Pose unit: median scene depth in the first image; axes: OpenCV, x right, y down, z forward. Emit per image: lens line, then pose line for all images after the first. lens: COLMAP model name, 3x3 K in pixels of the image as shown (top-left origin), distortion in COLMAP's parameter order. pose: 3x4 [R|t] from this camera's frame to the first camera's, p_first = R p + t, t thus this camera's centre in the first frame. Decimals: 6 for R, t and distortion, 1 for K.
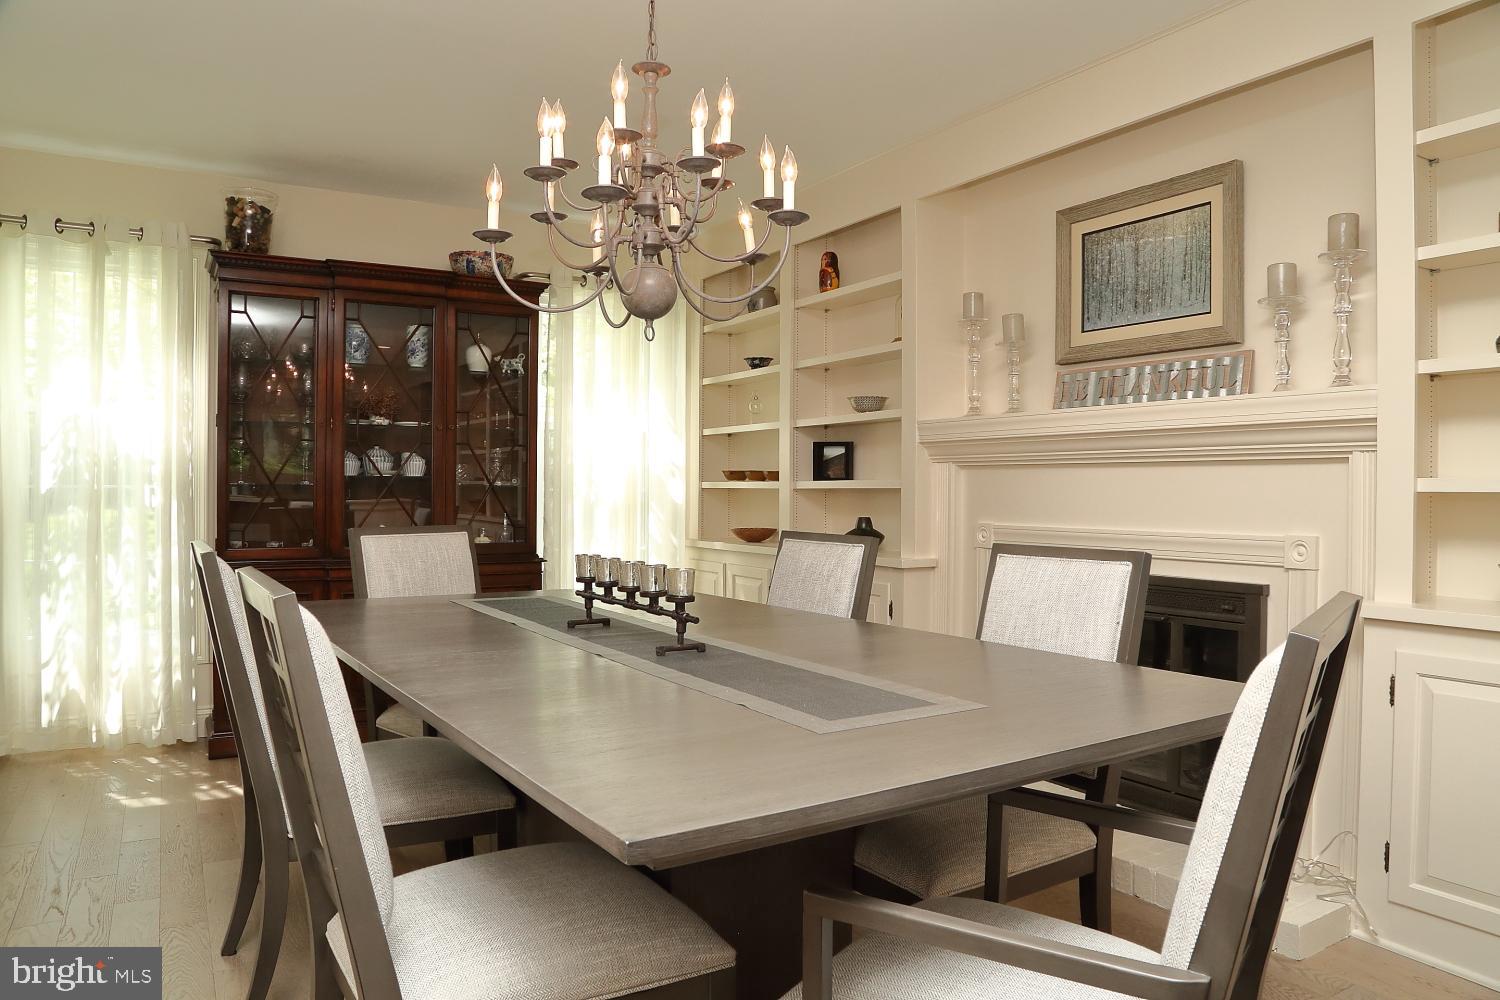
lens RADIAL K [[1029.0, 0, 752.7], [0, 1029.0, 495.0], [0, 0, 1]] dist [-0.113700, 0.058646]
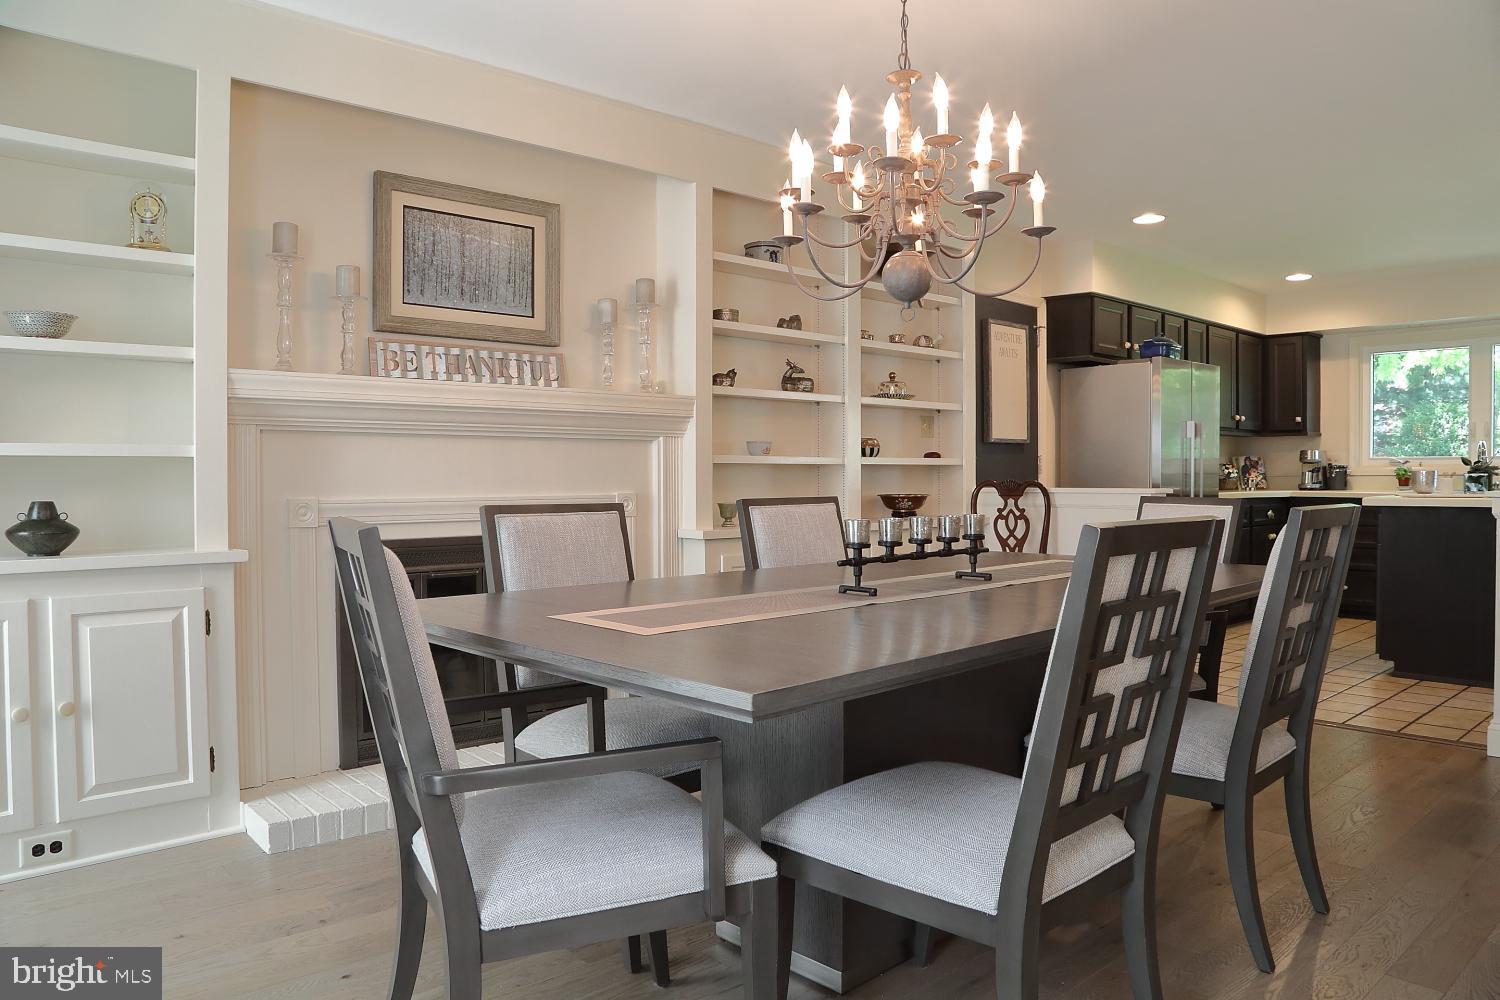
lens RADIAL K [[1031.8, 0, 758.0], [0, 1031.8, 495.1], [0, 0, 1]] dist [-0.127077, 0.071614]
pose [[-0.204663, -0.022247, 0.978580, -0.743207], [0.006469, 0.999689, 0.024079, 0.007651], [-0.978811, 0.011259, -0.204456, 0.878854]]
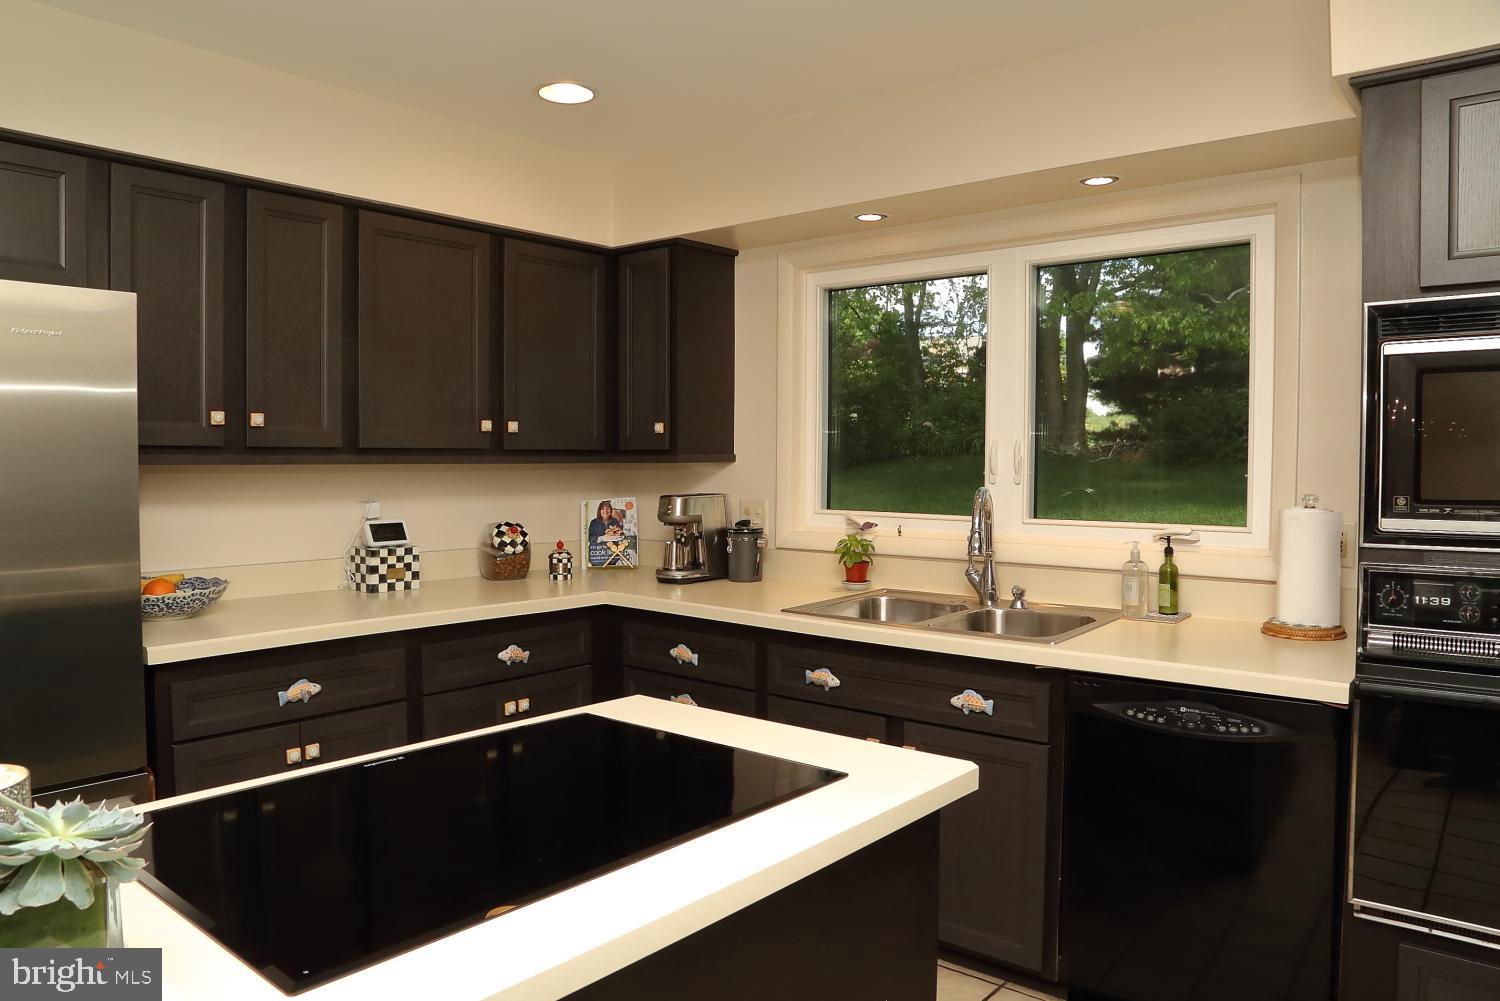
lens RADIAL K [[1031.8, 0, 758.0], [0, 1031.8, 495.6], [0, 0, 1]] dist [-0.127077, 0.071614]
pose [[-0.340163, -0.039162, 0.939551, 0.166615], [-0.004138, 0.999185, 0.040150, -0.074320], [-0.940358, 0.009770, -0.340047, -0.507690]]
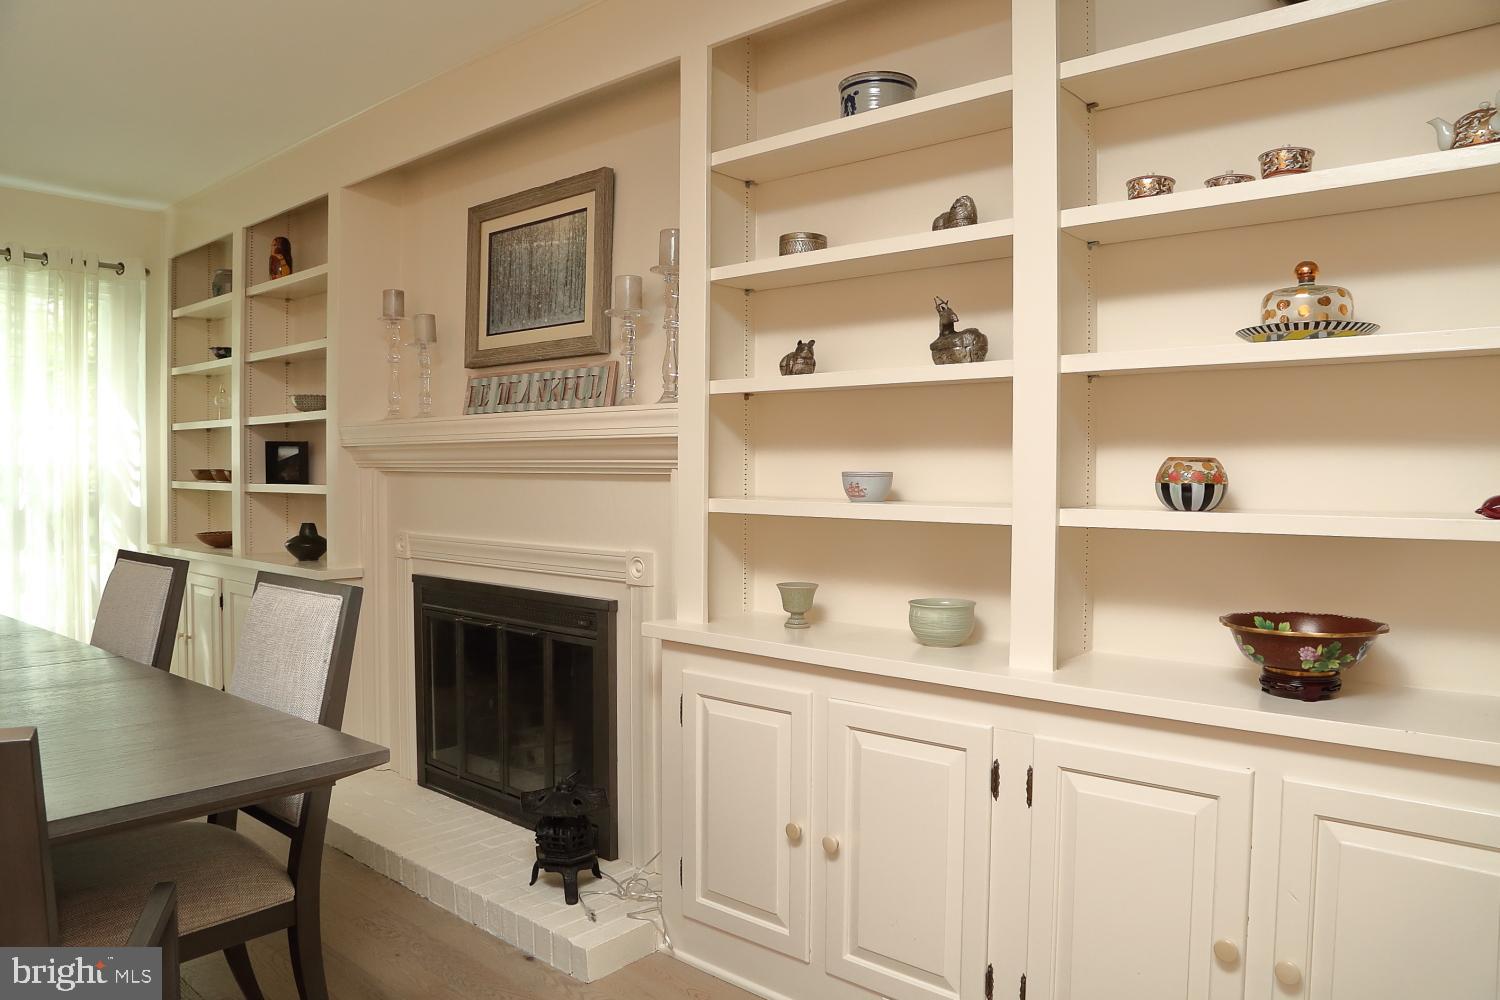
lens RADIAL K [[1048.7, 0, 744.0], [0, 1048.7, 494.8], [0, 0, 1]] dist [-0.126109, 0.076457]
pose [[0.954597, -0.007450, 0.297808, 0.267052], [0.001557, 0.999798, 0.020021, -0.028740], [-0.297897, -0.018648, 0.954416, -0.018733]]
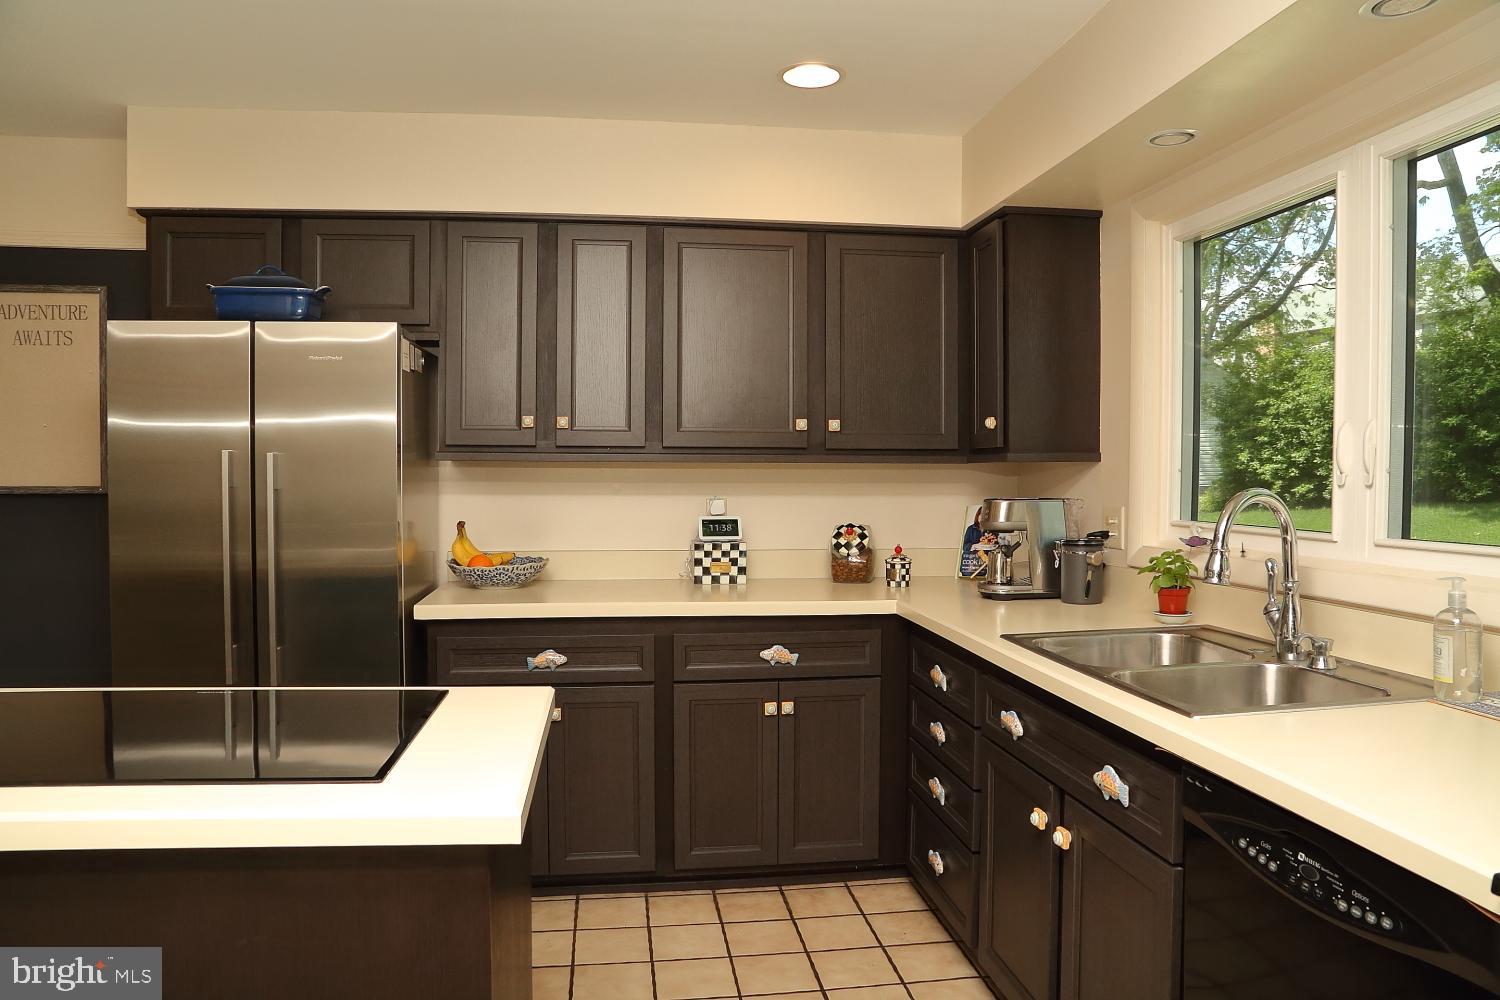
lens RADIAL K [[1029.0, 0, 752.7], [0, 1029.0, 495.0], [0, 0, 1]] dist [-0.113700, 0.058646]
pose [[0.387892, -0.021584, 0.921452, 0.252862], [-0.000540, 0.999720, 0.023645, -0.057324], [-0.921705, -0.009669, 0.387772, -0.919026]]
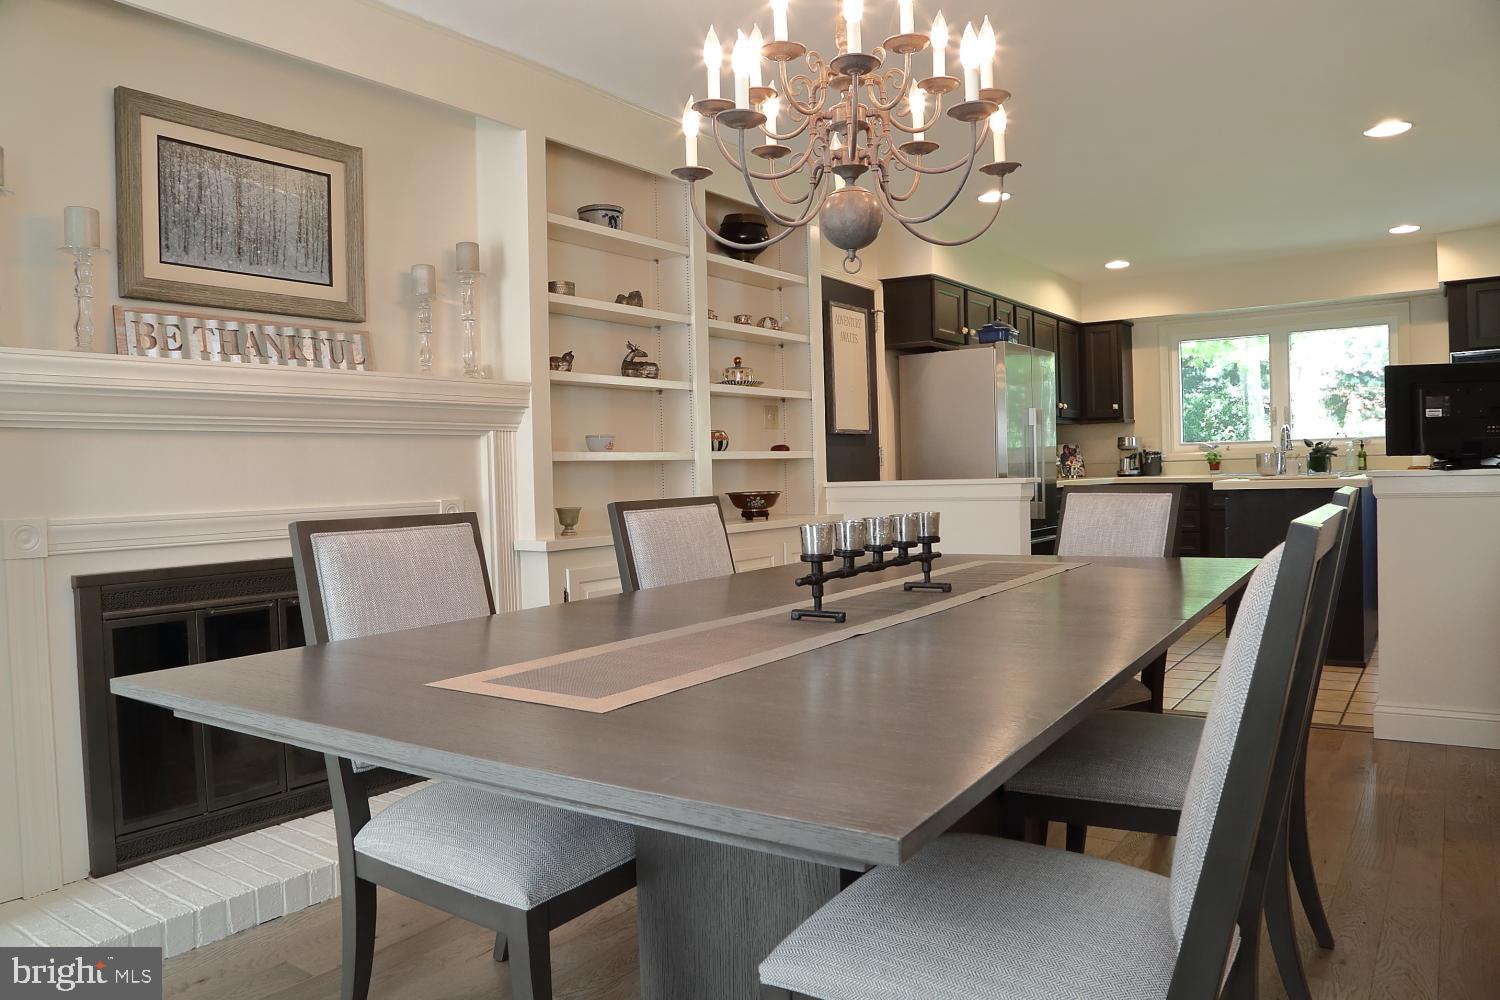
lens RADIAL K [[1031.8, 0, 758.0], [0, 1031.8, 495.1], [0, 0, 1]] dist [-0.127077, 0.071614]
pose [[-0.409390, -0.013475, 0.912260, -0.563454], [0.030441, 0.999132, 0.028419, 0.009961], [-0.911852, 0.039404, -0.408624, 0.915607]]
